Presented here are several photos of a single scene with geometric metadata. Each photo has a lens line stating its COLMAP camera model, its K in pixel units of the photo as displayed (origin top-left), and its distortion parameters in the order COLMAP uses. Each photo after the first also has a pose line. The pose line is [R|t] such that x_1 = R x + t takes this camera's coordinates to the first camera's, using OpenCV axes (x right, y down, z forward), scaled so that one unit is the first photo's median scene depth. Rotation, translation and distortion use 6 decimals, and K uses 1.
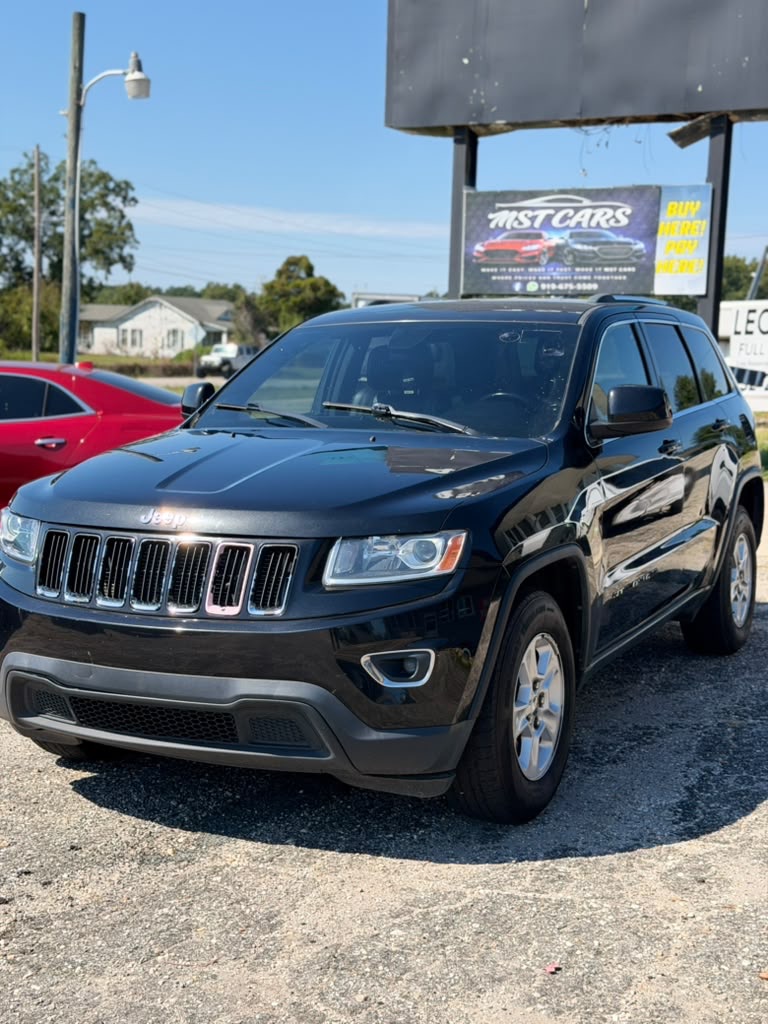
lens RADIAL K [[1427.1, 0, 384.0], [0, 1427.1, 512.0], [0, 0, 1]] dist [0.208587, -0.501107]
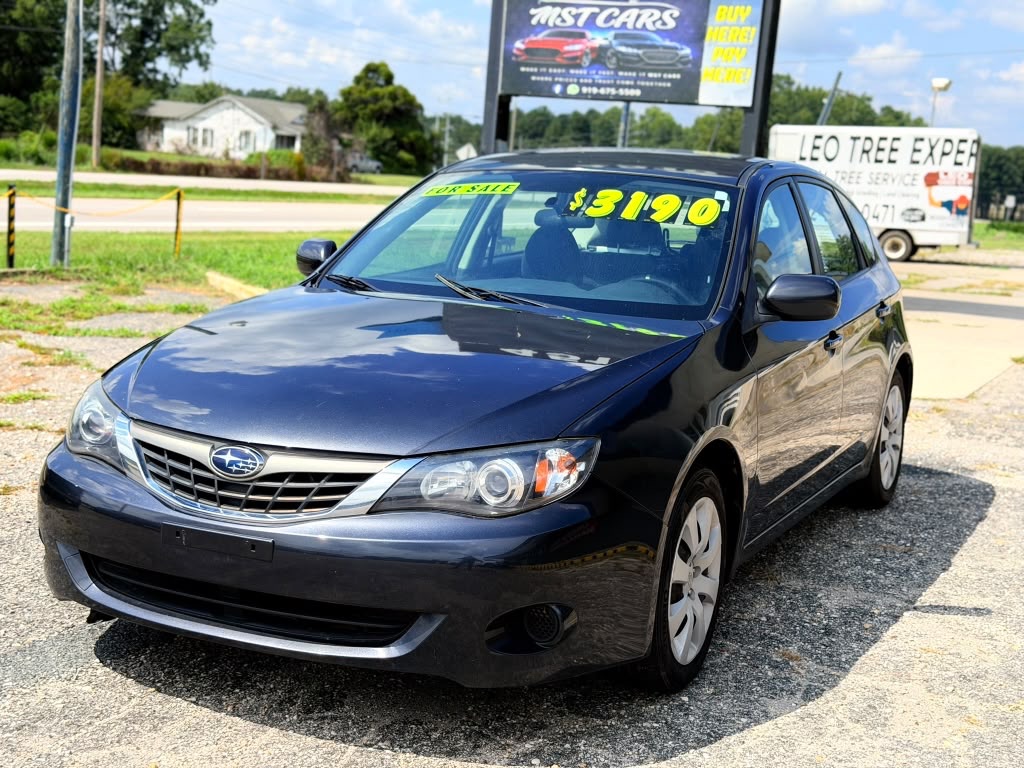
lens RADIAL K [[1427.1, 0, 512.0], [0, 1427.1, 384.0], [0, 0, 1]] dist [0.208587, -0.501107]
pose [[0.998298, 0.044627, 0.037542, 0.037010], [-0.045995, 0.998278, 0.036413, 0.003525], [-0.035852, -0.038078, 0.998631, 0.051987]]
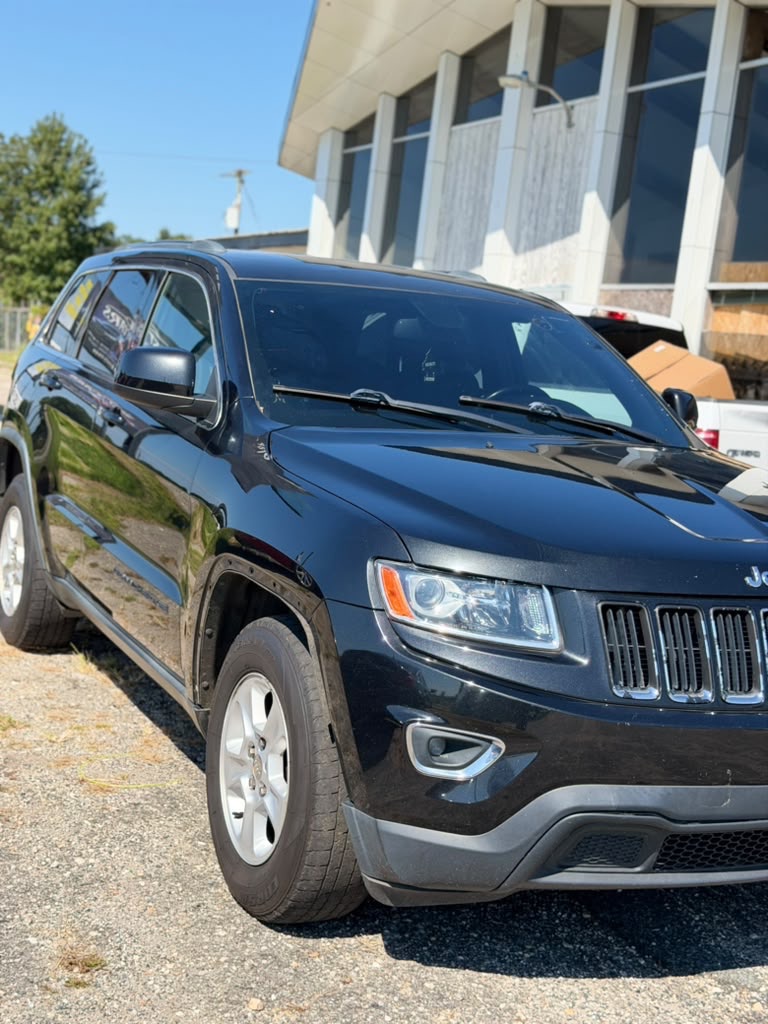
lens RADIAL K [[1427.1, 0, 384.0], [0, 1427.1, 512.0], [0, 0, 1]] dist [0.208587, -0.501107]
pose [[0.625159, -0.037985, 0.779572, -0.208239], [-0.008491, 0.998425, 0.055458, -0.017053], [-0.780451, -0.041290, 0.623852, 0.162486]]
